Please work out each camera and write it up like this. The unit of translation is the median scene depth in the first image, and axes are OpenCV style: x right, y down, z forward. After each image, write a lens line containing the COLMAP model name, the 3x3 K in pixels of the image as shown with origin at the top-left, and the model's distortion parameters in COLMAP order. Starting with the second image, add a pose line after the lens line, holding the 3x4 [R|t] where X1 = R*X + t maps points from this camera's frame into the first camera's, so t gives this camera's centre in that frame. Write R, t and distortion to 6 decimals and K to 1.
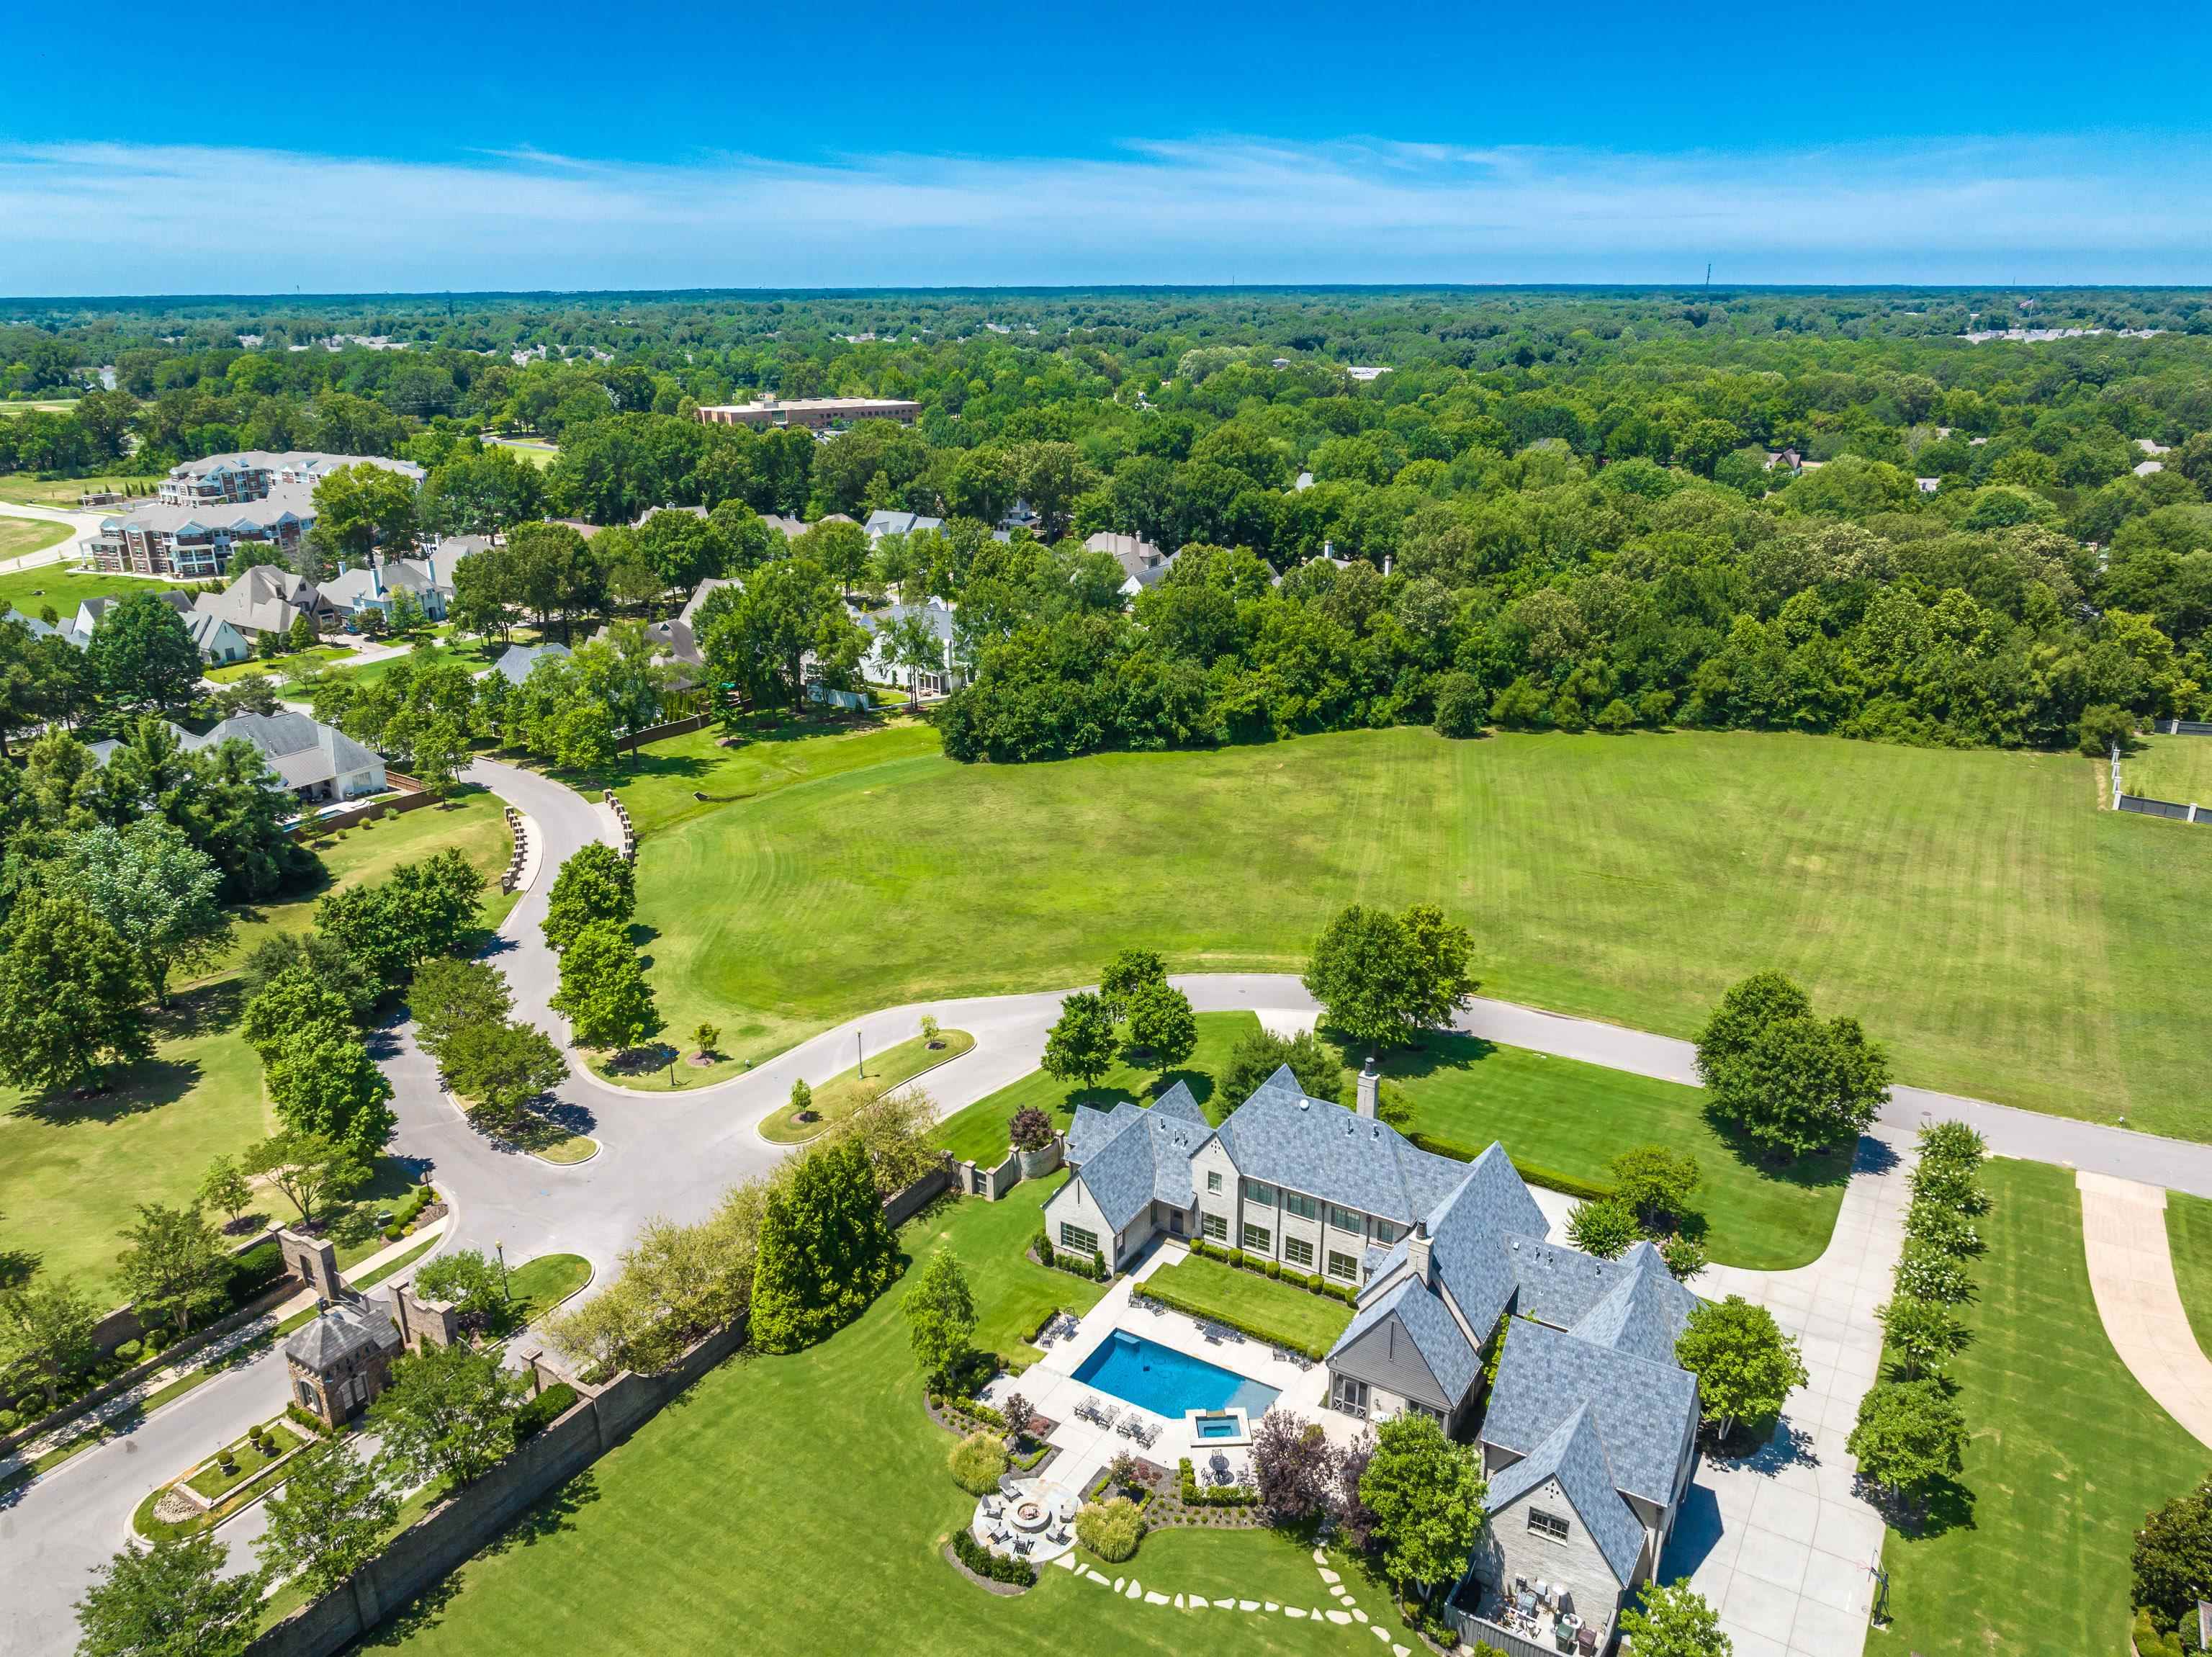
lens RADIAL K [[1546.8, 0, 1106.0], [0, 1546.8, 828.5], [0, 0, 1]] dist [-0.030672, 0.010779]
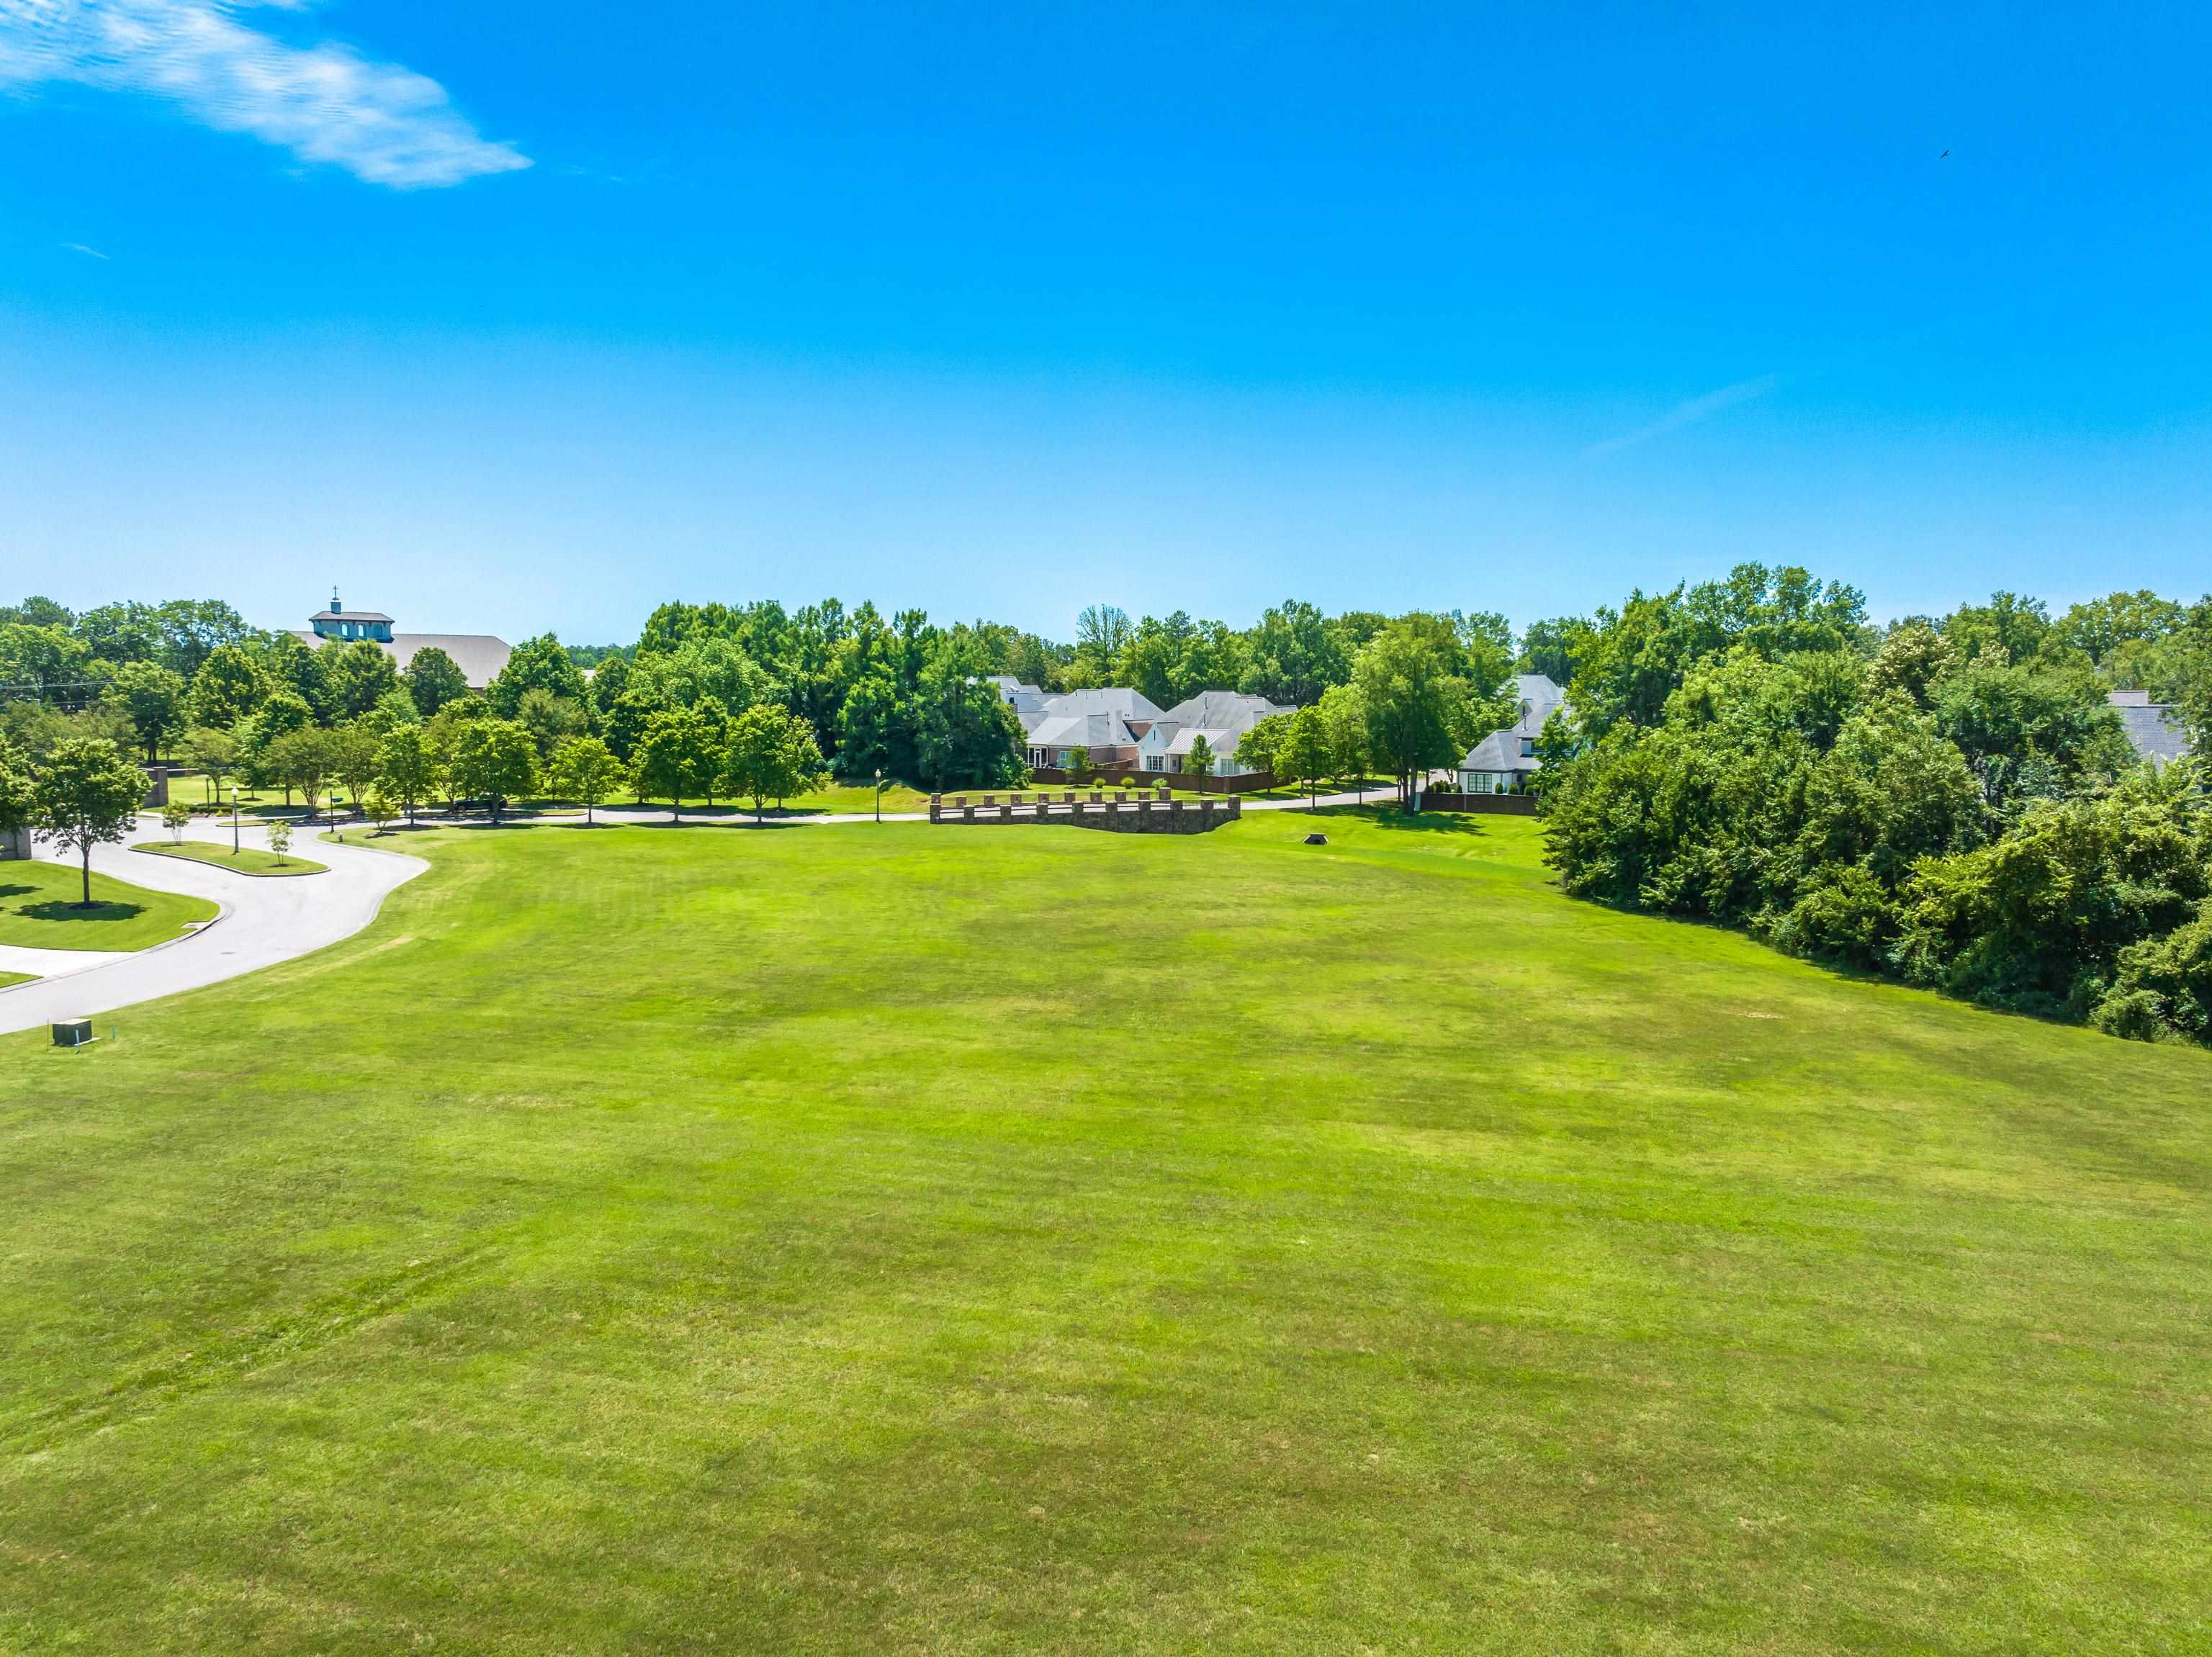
lens RADIAL K [[1546.8, 0, 1106.0], [0, 1546.8, 828.5], [0, 0, 1]] dist [-0.030672, 0.010779]
pose [[-0.005269, 0.102721, -0.994696, 0.410992], [-0.340949, 0.934922, 0.098355, -0.061588], [0.940067, 0.339659, 0.030097, 0.844092]]
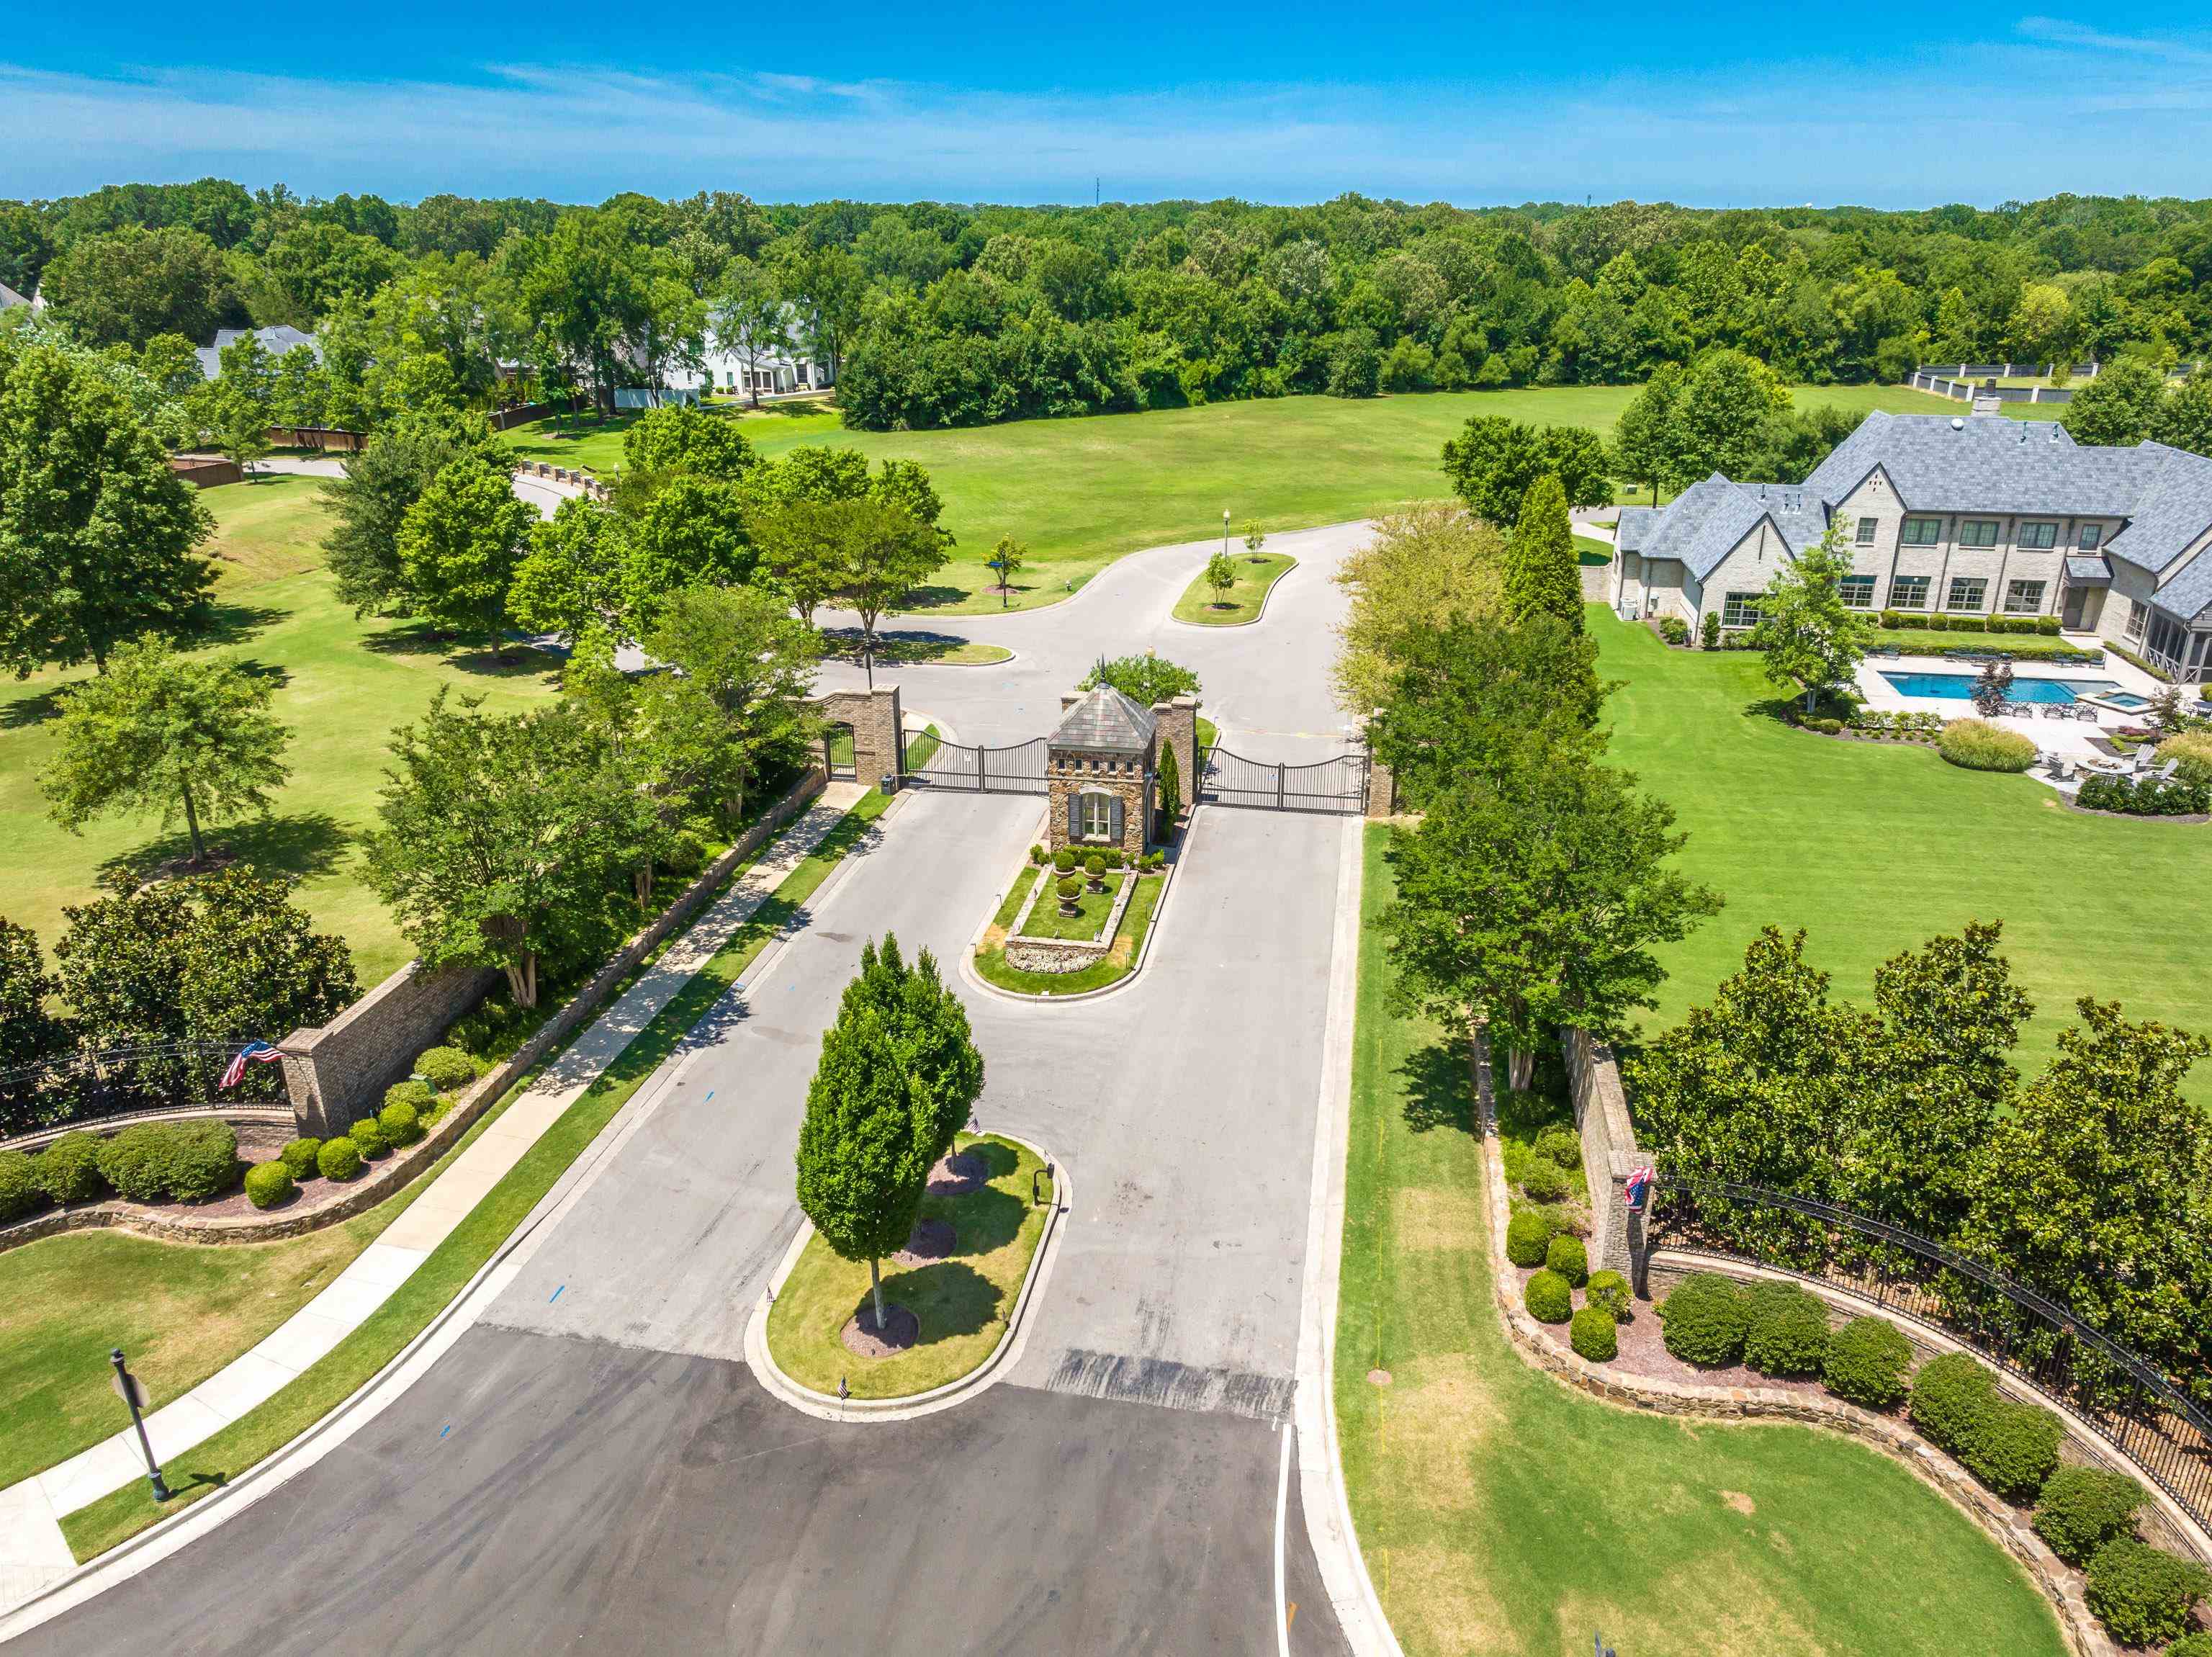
lens RADIAL K [[1529.8, 0, 1106.0], [0, 1529.8, 828.5], [0, 0, 1]] dist [-0.020646, -0.001319]
pose [[0.929421, -0.129529, 0.345542, -0.292223], [0.116386, 0.991473, 0.058613, 0.137918], [-0.350187, -0.014260, 0.936571, 0.173114]]
